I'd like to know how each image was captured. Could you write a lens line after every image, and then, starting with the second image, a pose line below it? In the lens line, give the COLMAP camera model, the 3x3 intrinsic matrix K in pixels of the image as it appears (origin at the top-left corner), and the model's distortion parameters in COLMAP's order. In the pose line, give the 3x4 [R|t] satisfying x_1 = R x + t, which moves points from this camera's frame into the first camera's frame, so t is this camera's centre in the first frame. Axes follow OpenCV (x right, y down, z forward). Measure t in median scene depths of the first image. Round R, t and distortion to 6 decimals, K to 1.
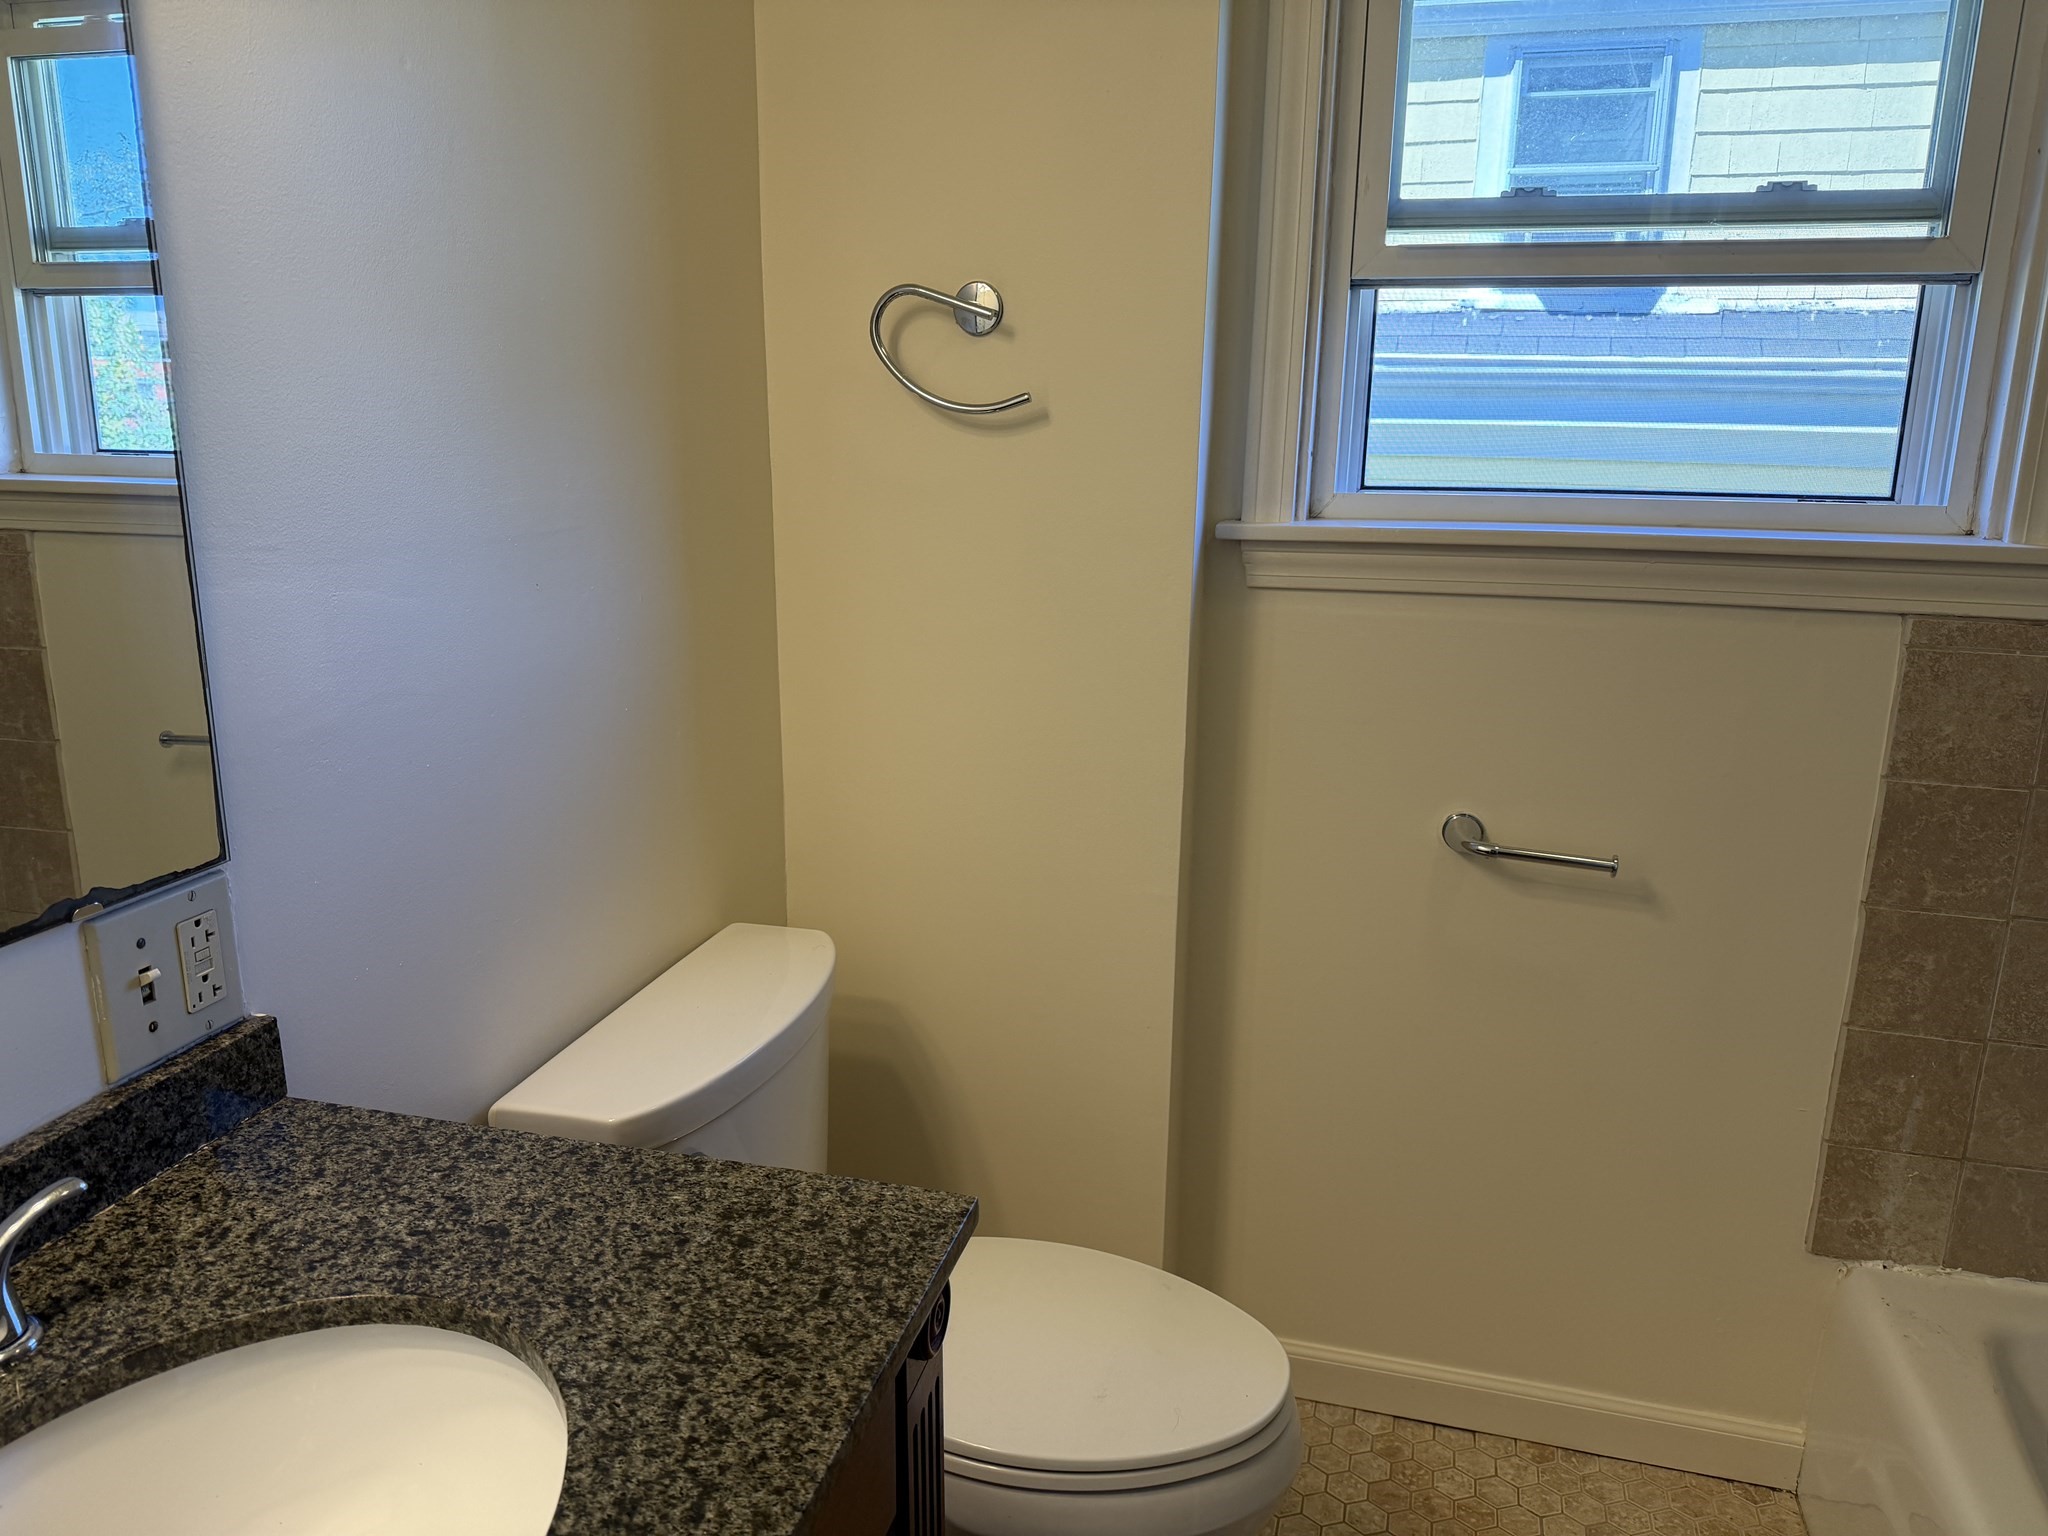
lens RADIAL K [[1444.0, 0, 1019.5], [0, 1444.0, 729.9], [0, 0, 1]] dist [0.136097, -0.189201]
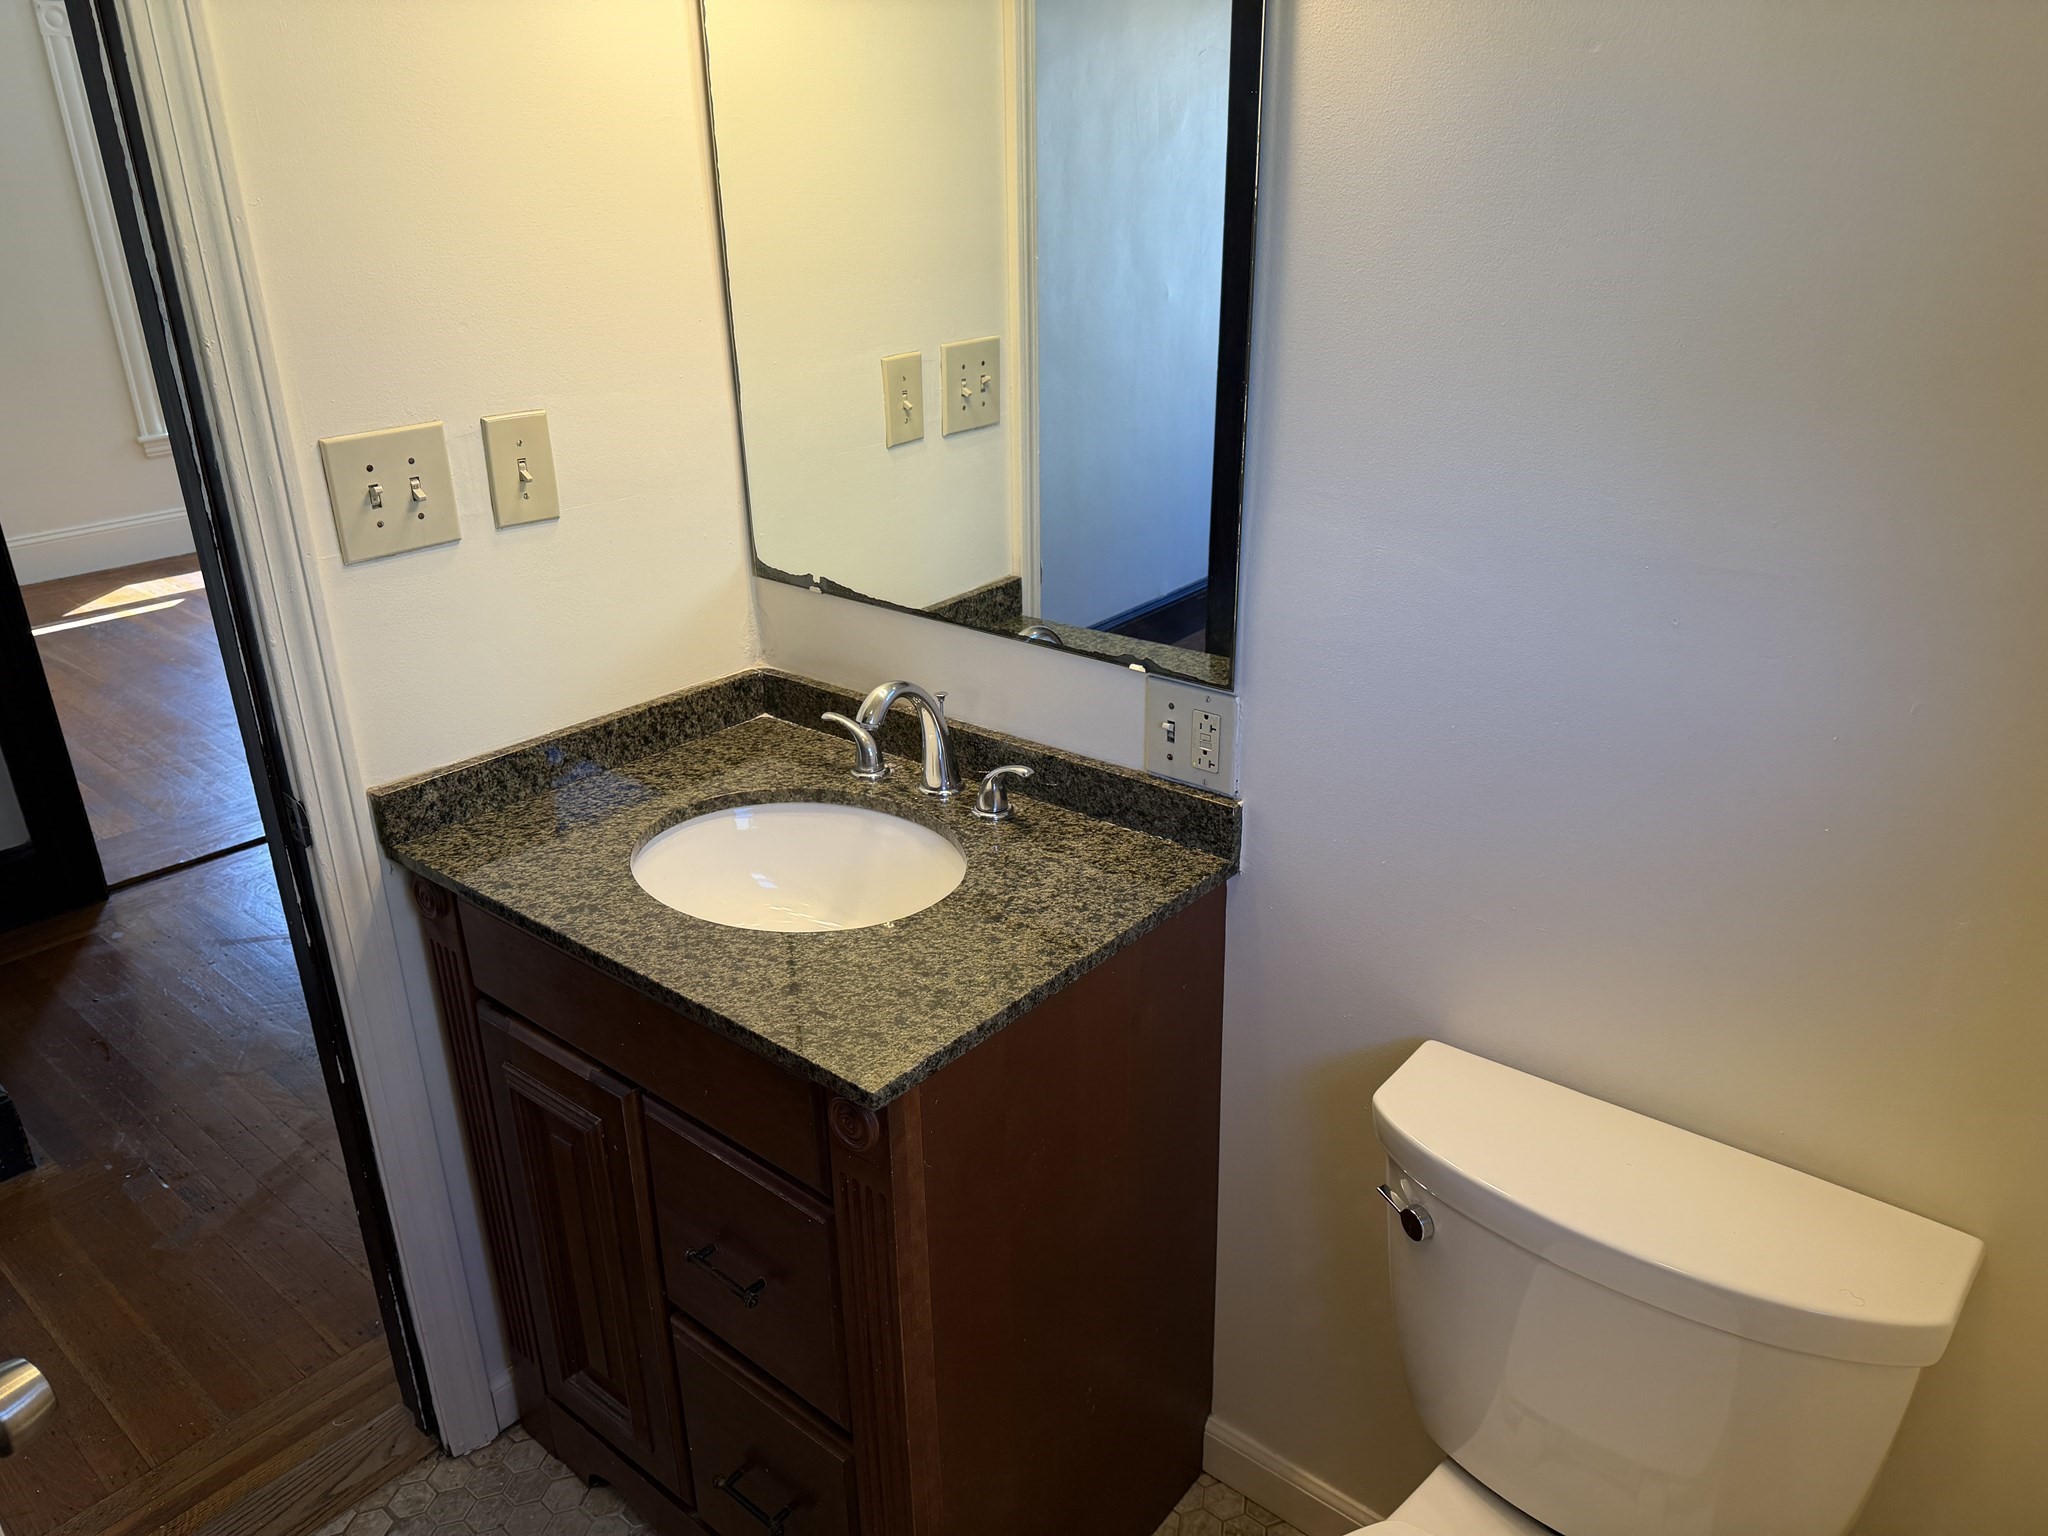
lens RADIAL K [[1444.0, 0, 1019.5], [0, 1444.0, 729.9], [0, 0, 1]] dist [0.136097, -0.189201]
pose [[-0.427843, 0.326643, -0.842766, 0.828279], [-0.180797, 0.882643, 0.433883, -0.492062], [0.885586, 0.338003, -0.318576, 1.356386]]
